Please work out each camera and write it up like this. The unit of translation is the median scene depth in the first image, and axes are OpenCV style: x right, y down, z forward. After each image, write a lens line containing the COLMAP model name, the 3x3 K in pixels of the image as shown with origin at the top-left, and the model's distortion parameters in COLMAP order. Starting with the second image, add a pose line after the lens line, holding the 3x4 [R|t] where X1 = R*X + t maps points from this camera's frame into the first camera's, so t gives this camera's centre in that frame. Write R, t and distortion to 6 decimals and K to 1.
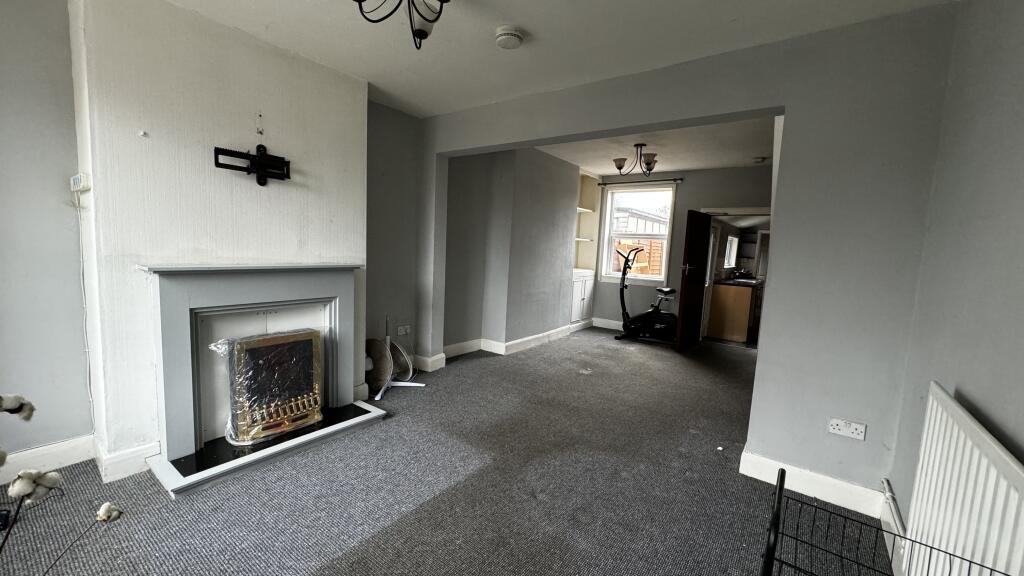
lens RADIAL K [[404.7, 0, 511.3], [0, 404.7, 286.1], [0, 0, 1]] dist [0.000351, 0.000021]
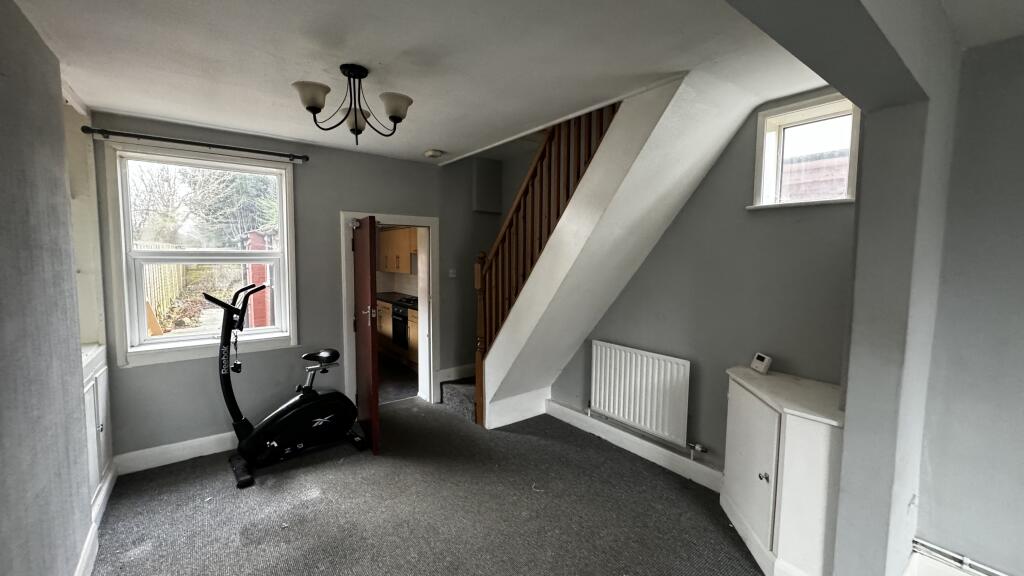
lens RADIAL K [[404.7, 0, 511.3], [0, 404.7, 286.1], [0, 0, 1]] dist [0.000351, 0.000021]
pose [[0.285115, -0.119455, 0.951020, -0.063725], [0.103649, 0.990228, 0.093306, -0.105497], [-0.952873, 0.071969, 0.294710, 0.555730]]
